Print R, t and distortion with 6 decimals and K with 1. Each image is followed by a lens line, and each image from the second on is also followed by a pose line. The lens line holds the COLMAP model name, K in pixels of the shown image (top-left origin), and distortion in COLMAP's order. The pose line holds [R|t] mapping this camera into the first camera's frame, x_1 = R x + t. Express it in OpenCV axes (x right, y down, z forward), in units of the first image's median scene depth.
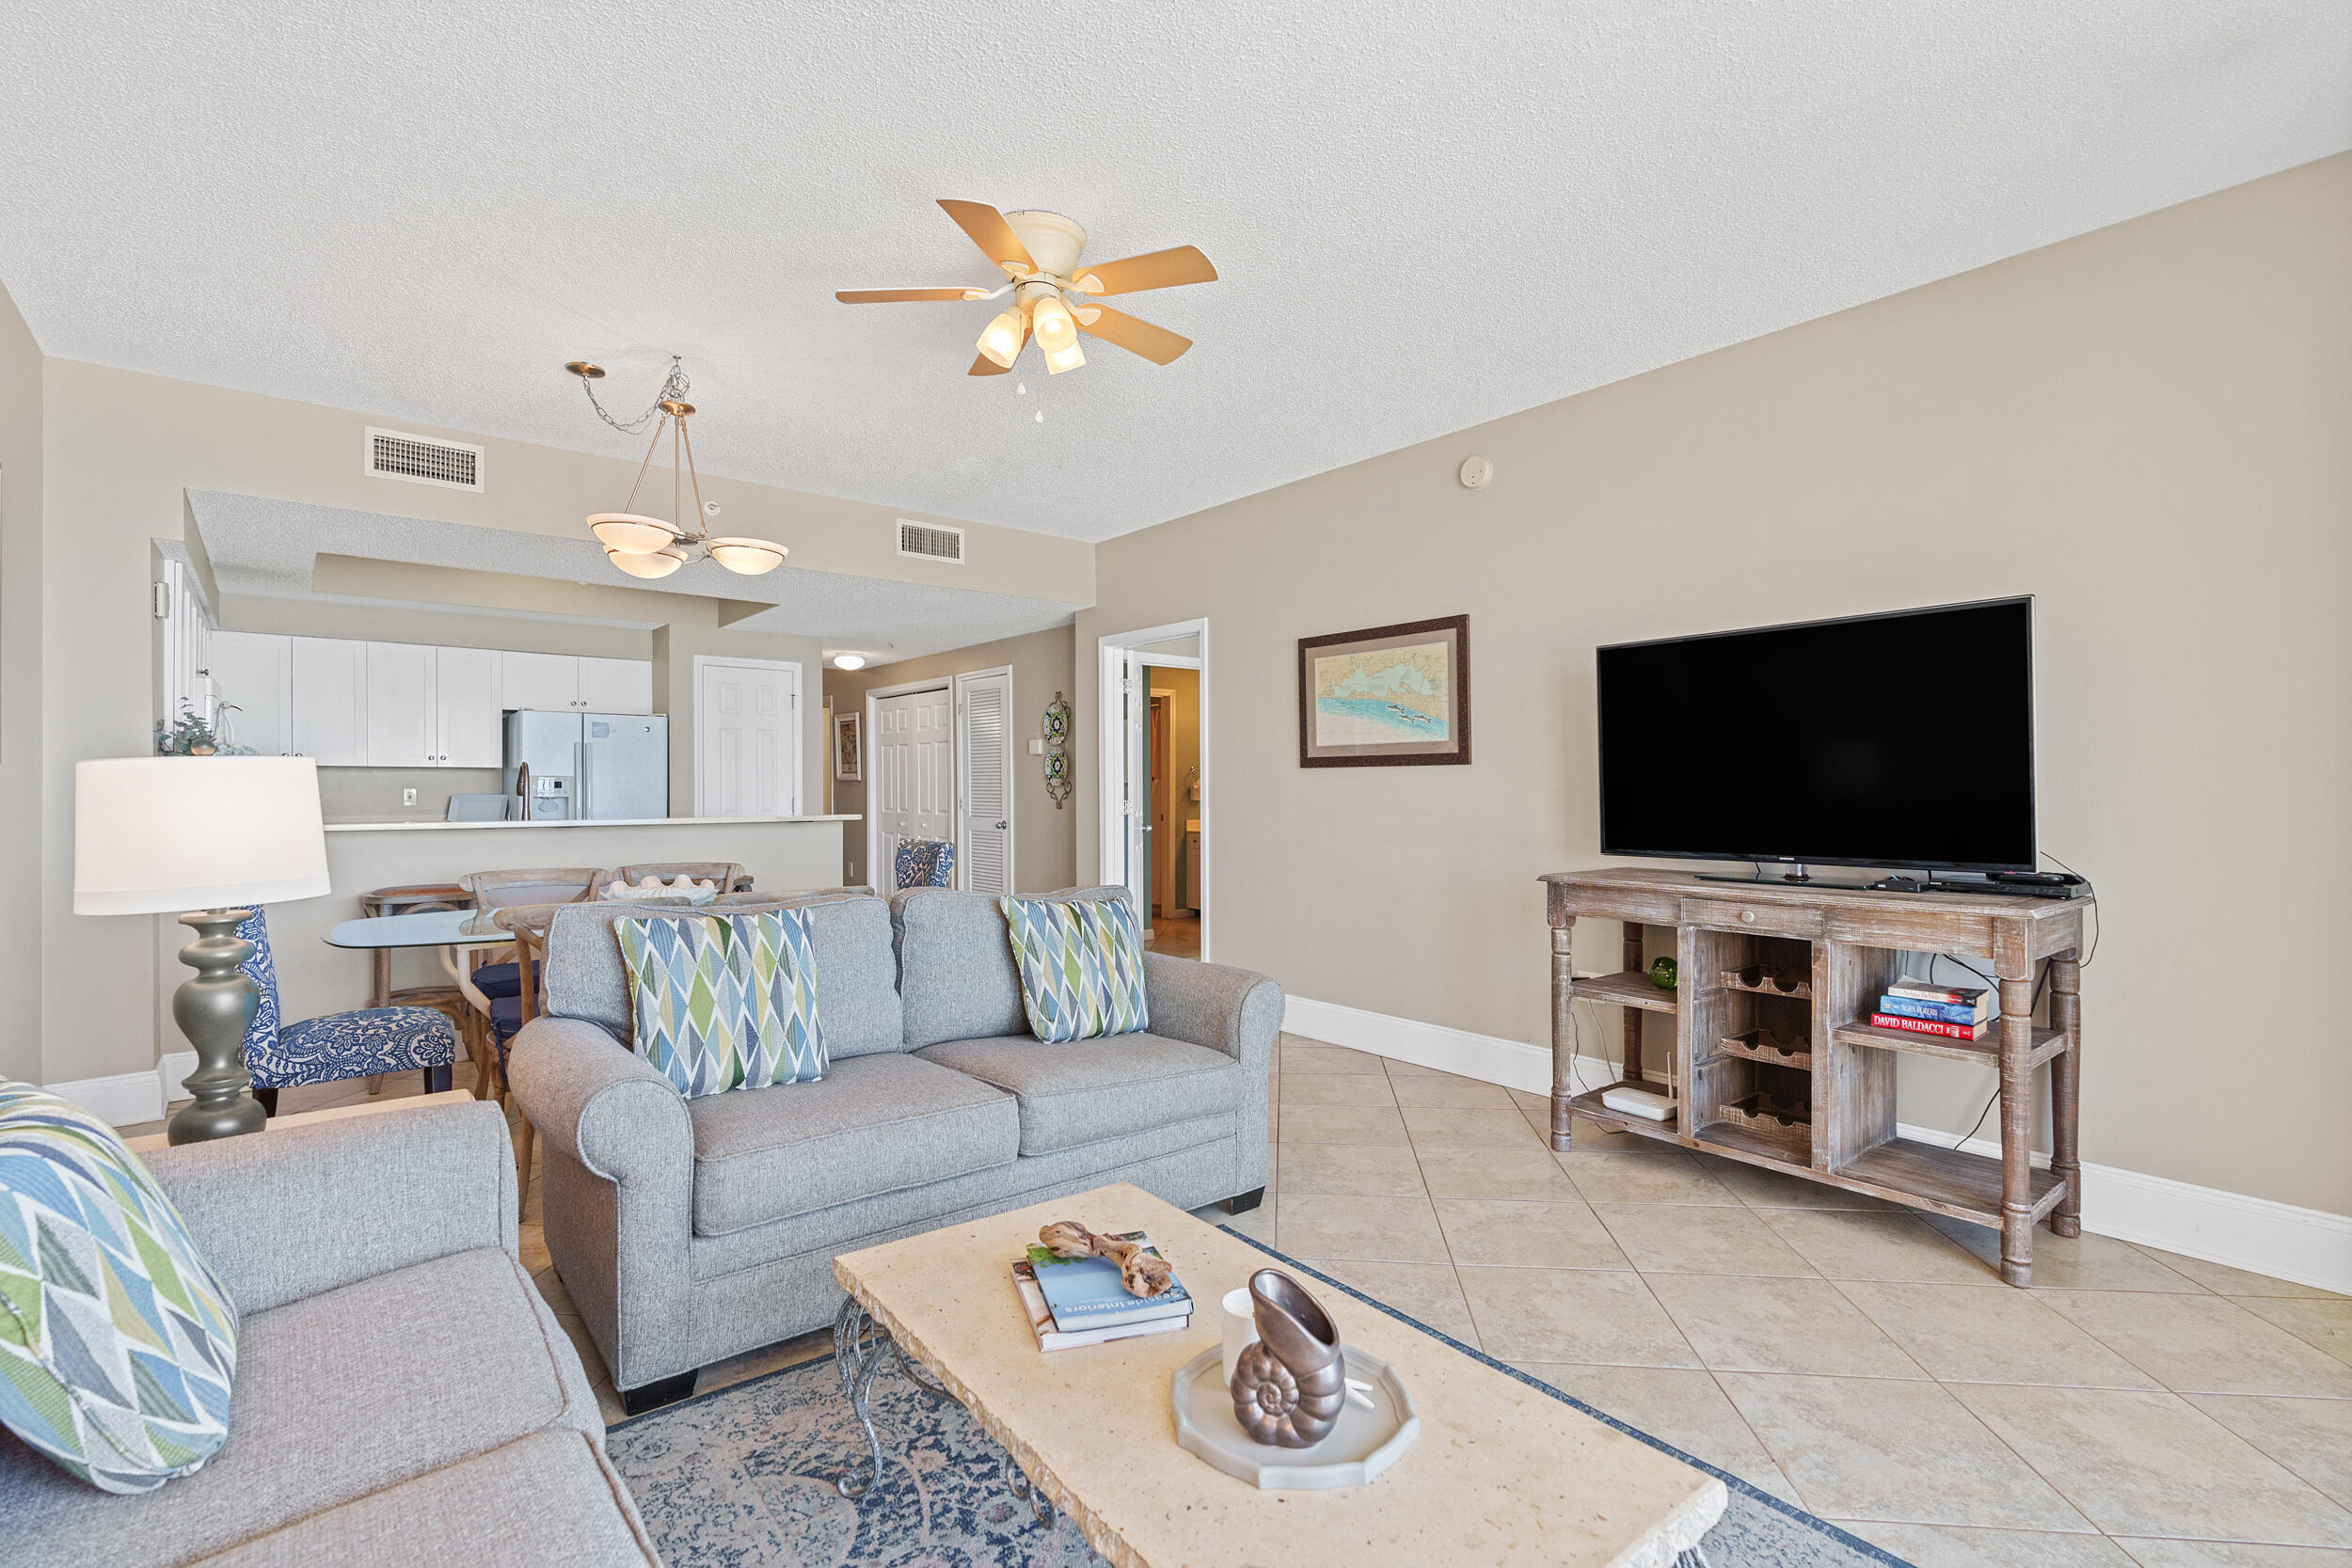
lens RADIAL K [[1066.5, 0, 1165.6], [0, 1066.5, 795.5], [0, 0, 1]] dist [-0.009777, 0.002857]
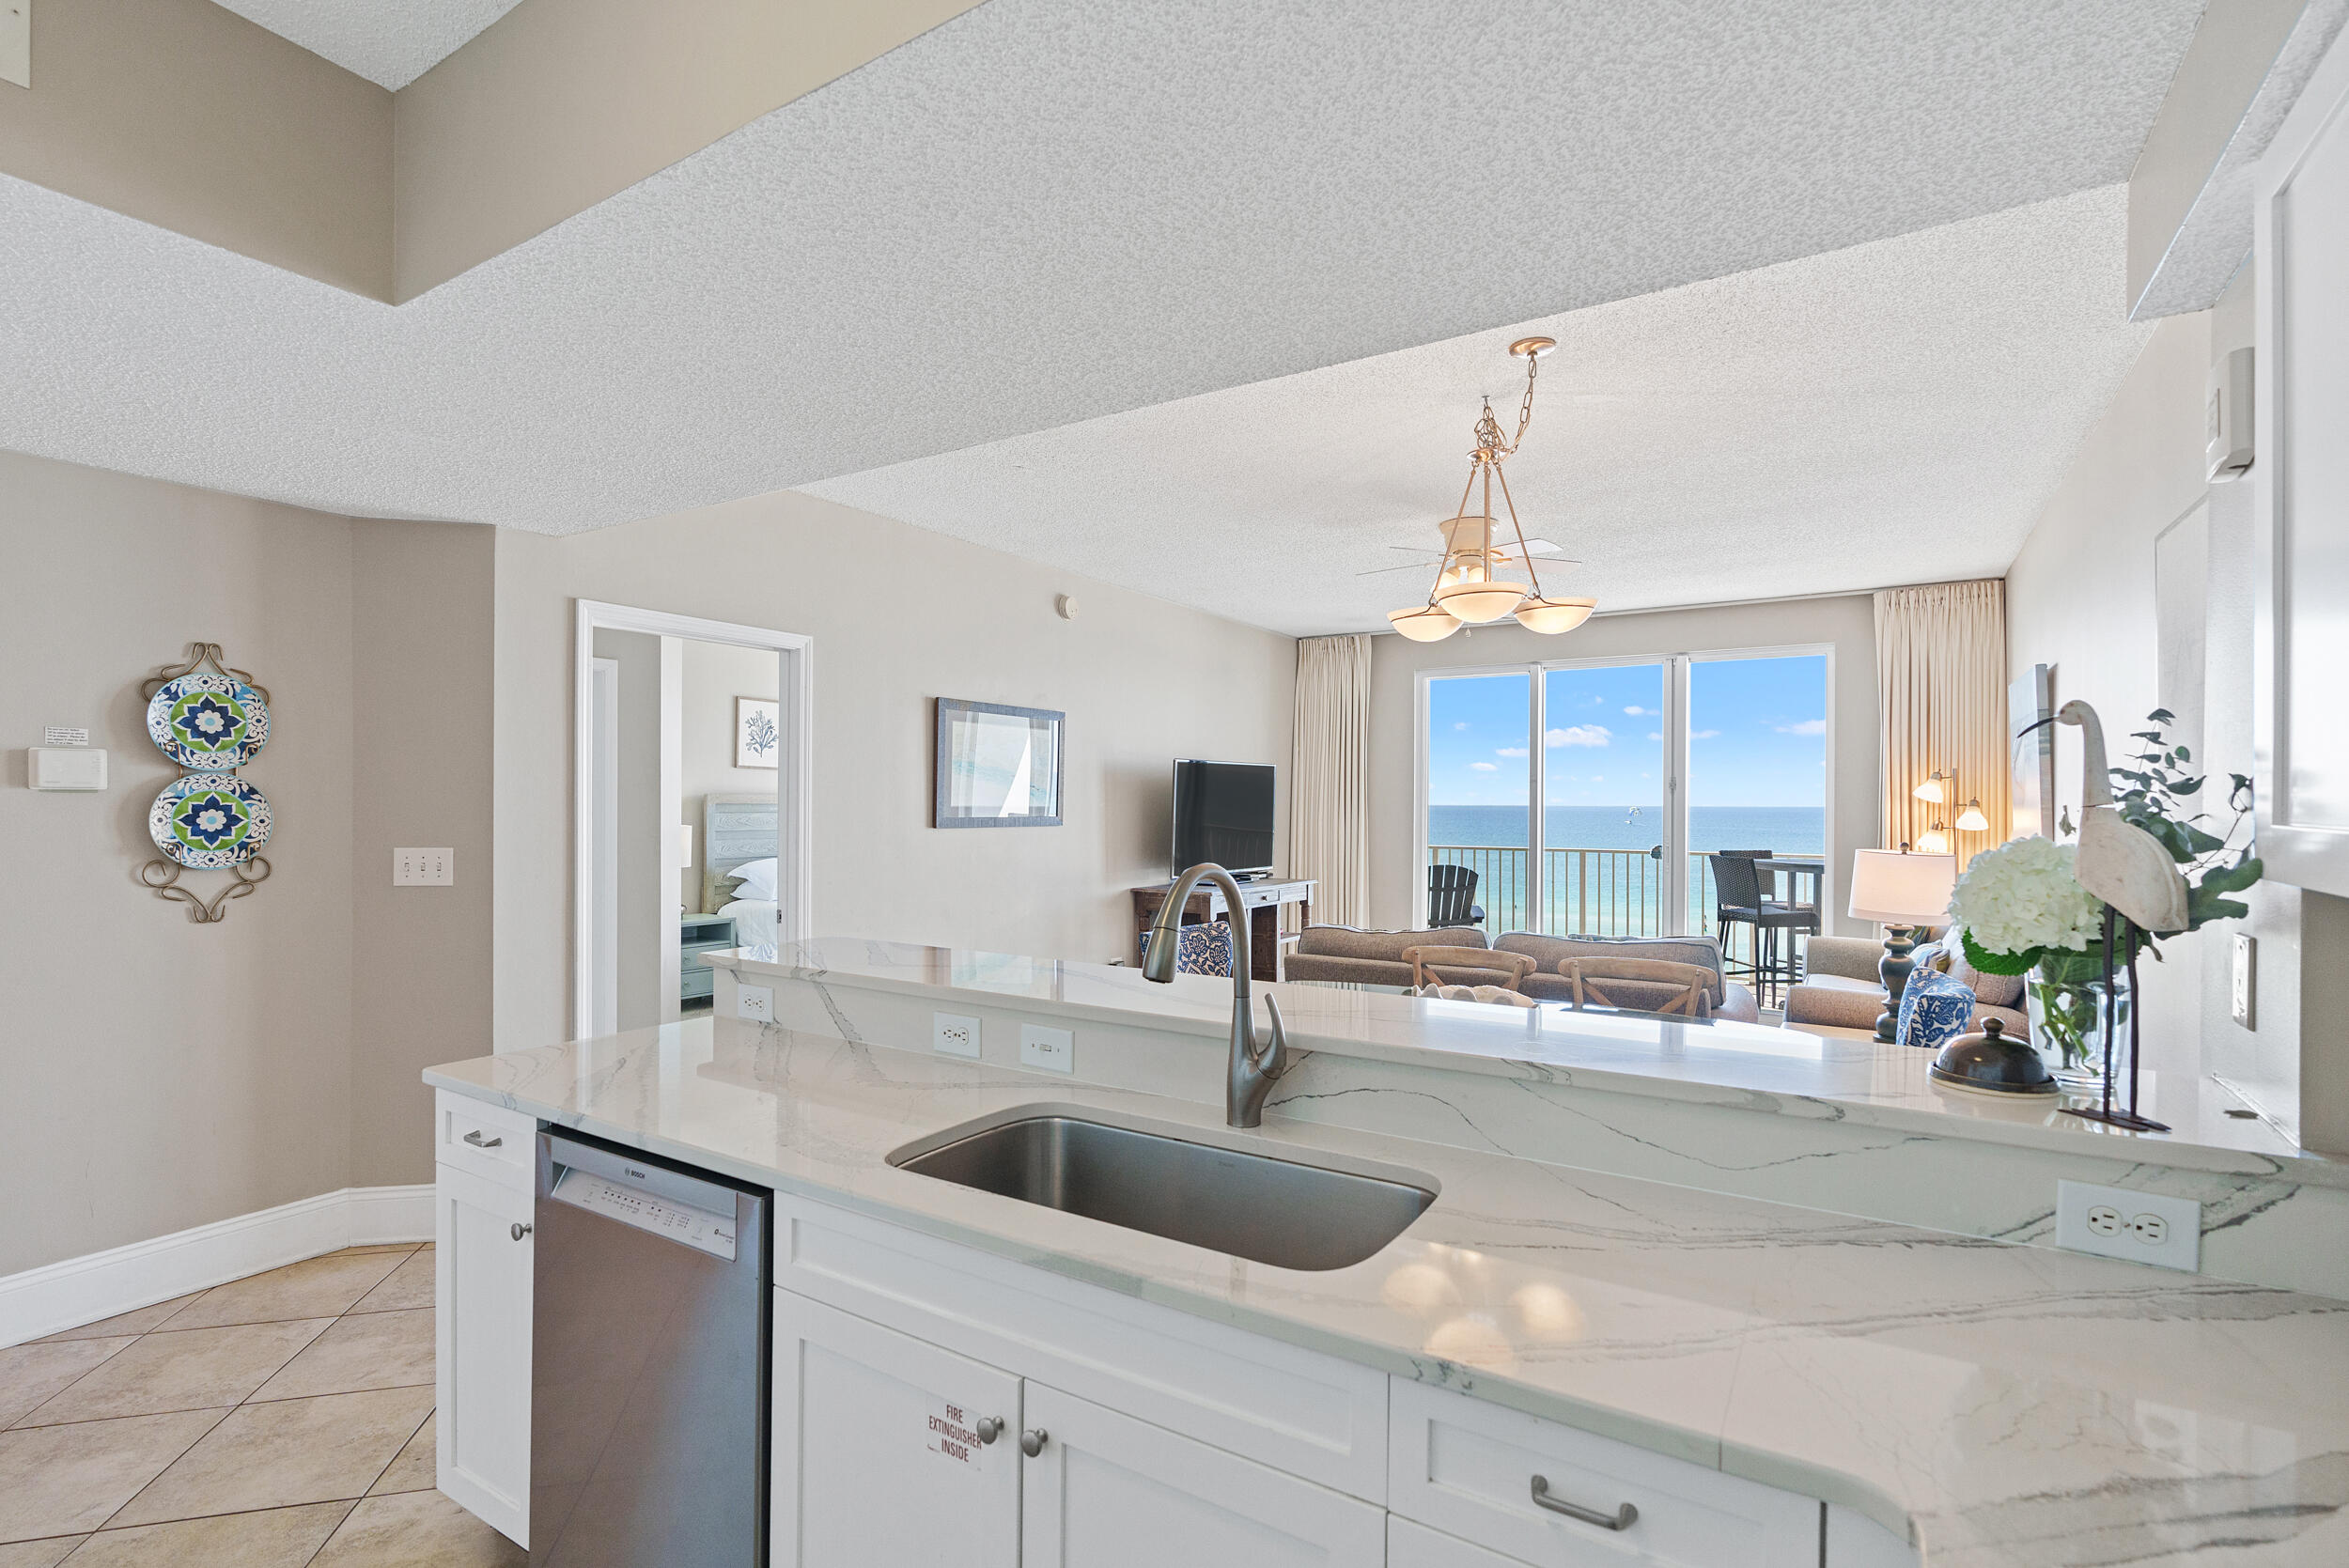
lens RADIAL K [[1065.2, 0, 1203.1], [0, 1065.2, 810.2], [0, 0, 1]] dist [-0.009777, 0.002857]
pose [[-0.330622, -0.005348, 0.943748, -1.273827], [0.000977, 0.999981, 0.006009, -0.068926], [-0.943763, 0.002909, -0.330611, 1.580476]]
